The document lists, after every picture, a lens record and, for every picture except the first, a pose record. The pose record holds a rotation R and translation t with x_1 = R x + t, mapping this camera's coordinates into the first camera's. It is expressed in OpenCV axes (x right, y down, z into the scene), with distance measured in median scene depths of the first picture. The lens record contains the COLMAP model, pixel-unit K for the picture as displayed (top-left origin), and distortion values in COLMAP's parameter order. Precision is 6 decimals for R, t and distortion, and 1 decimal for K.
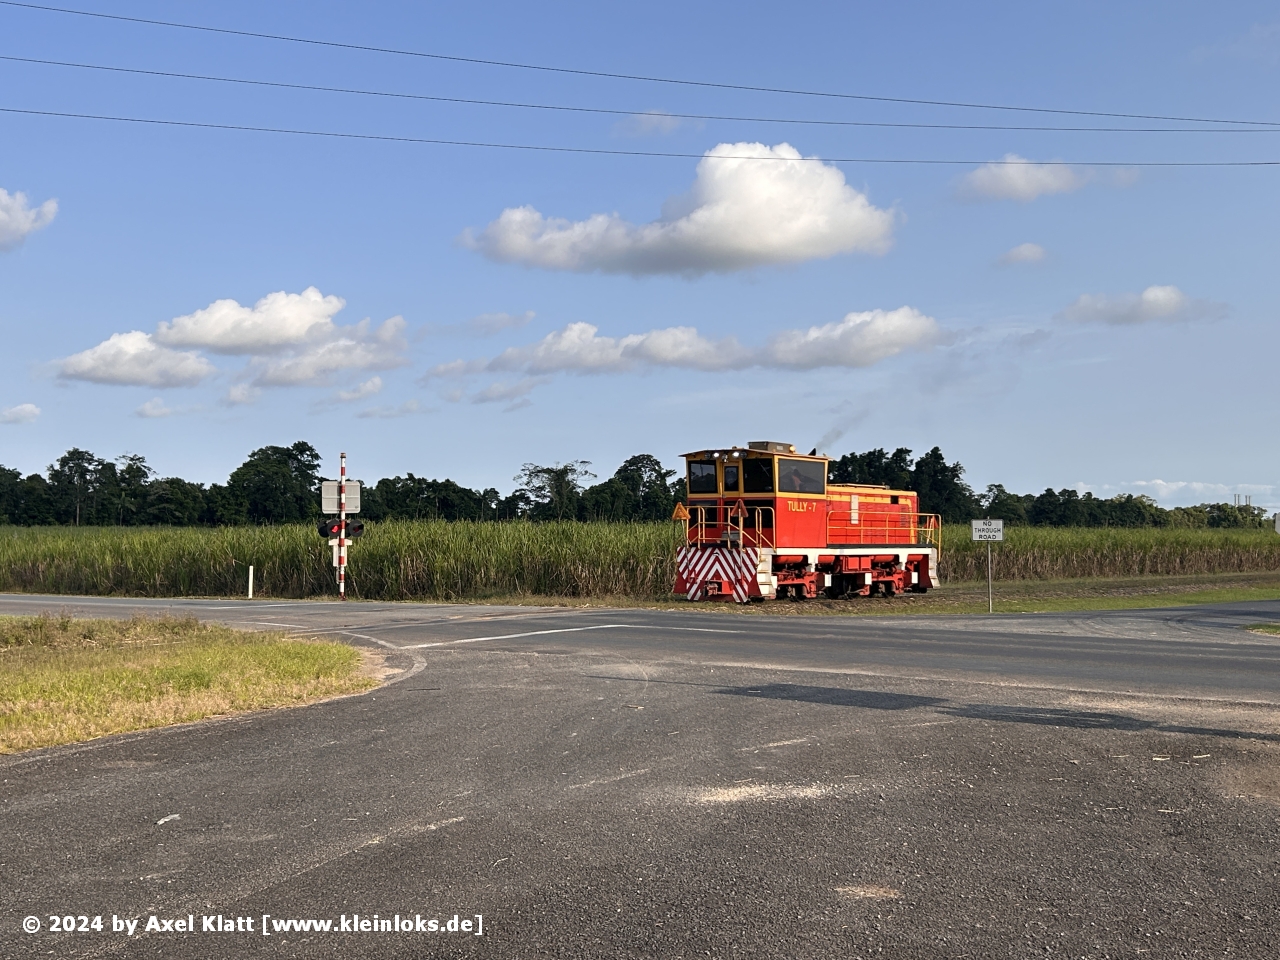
lens RADIAL K [[1415.8, 0, 630.2], [0, 1415.8, 475.8], [0, 0, 1]] dist [0.163988, 0.000000]
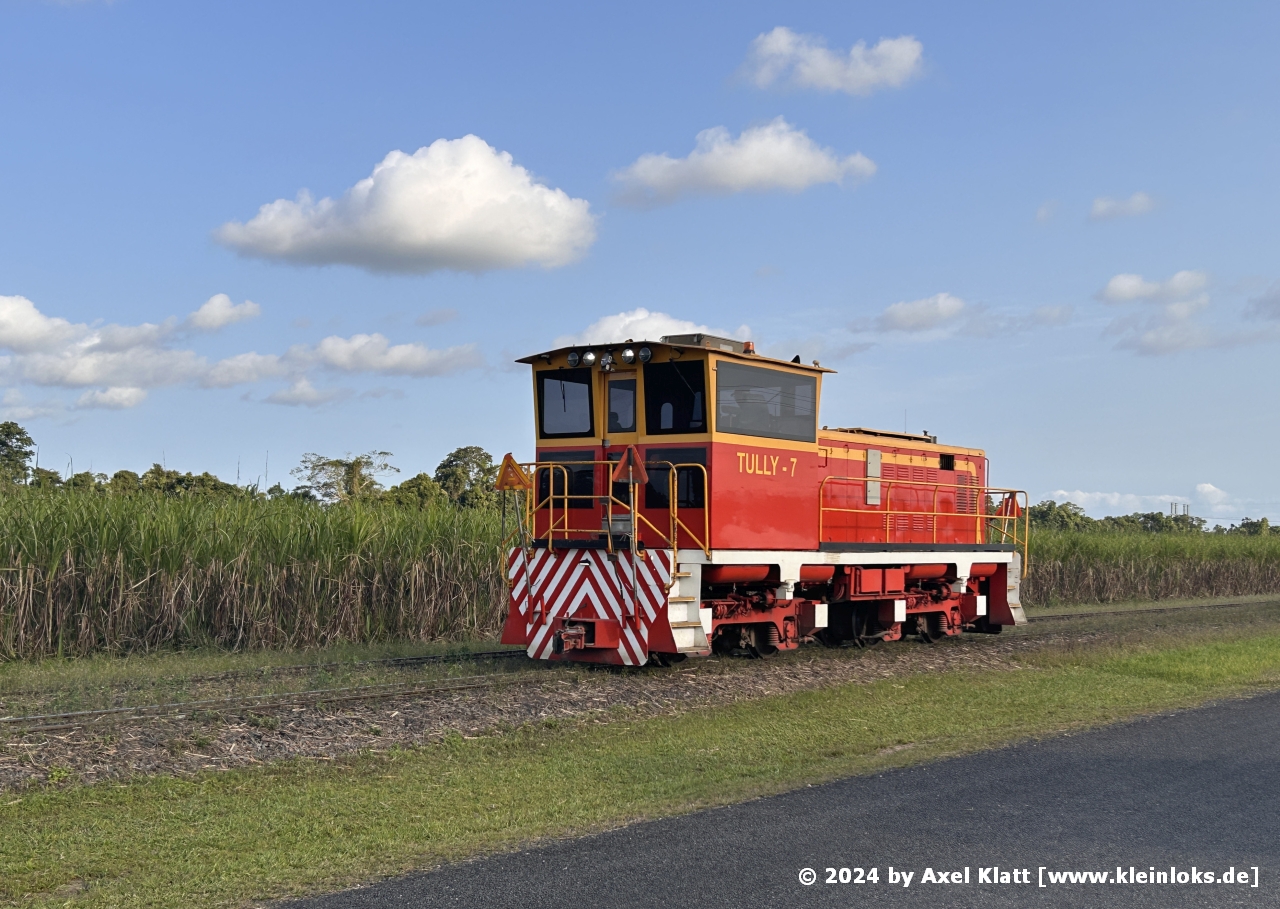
lens RADIAL K [[1612.1, 0, 647.6], [0, 1612.1, 457.9], [0, 0, 1]] dist [-0.003377, 0.000000]
pose [[0.999779, 0.002226, 0.020912, 0.068865], [-0.001995, 0.999937, -0.011069, 0.025645], [-0.020935, 0.011024, 0.999720, 0.452093]]
